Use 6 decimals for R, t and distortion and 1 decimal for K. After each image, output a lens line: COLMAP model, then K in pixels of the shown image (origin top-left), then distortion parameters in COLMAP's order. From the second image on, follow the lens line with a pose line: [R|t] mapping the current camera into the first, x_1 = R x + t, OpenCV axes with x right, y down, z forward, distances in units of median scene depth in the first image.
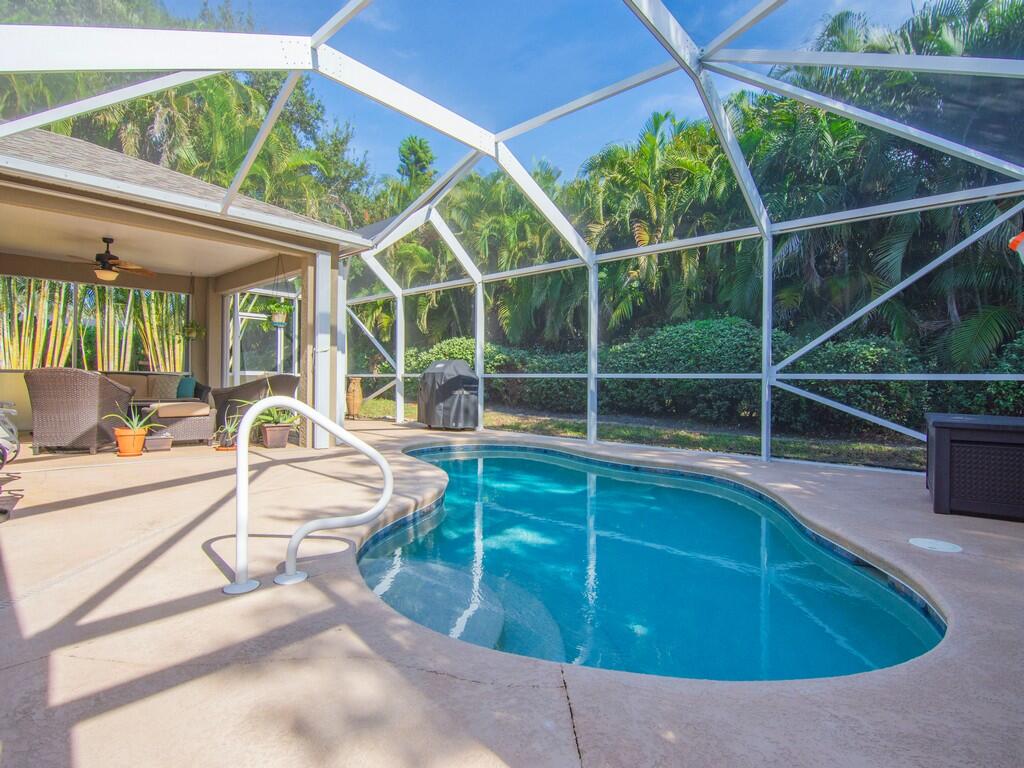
lens RADIAL K [[510.1, 0, 512.0], [0, 510.1, 384.0], [0, 0, 1]] dist [-0.018732, -0.000120]
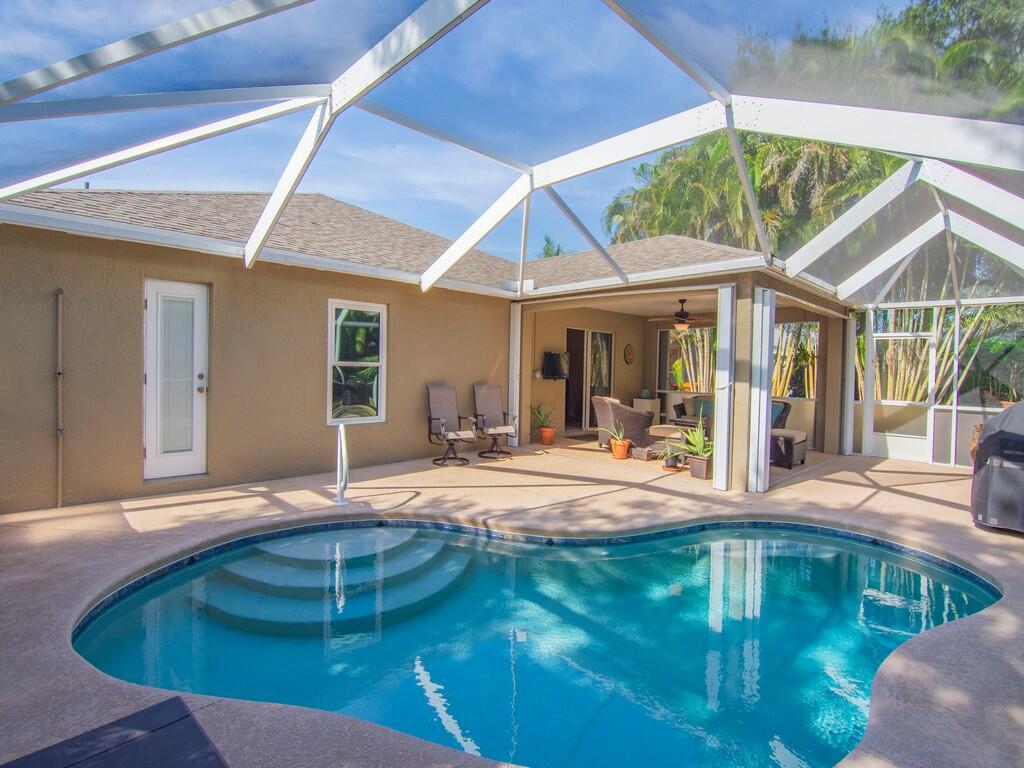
lens RADIAL K [[510.1, 0, 512.0], [0, 510.1, 384.0], [0, 0, 1]] dist [-0.018732, -0.000120]
pose [[-0.068937, 0.016498, -0.997485, 1.619256], [-0.026078, 0.999492, 0.018334, -0.198796], [0.997280, 0.027276, -0.068472, 1.720392]]
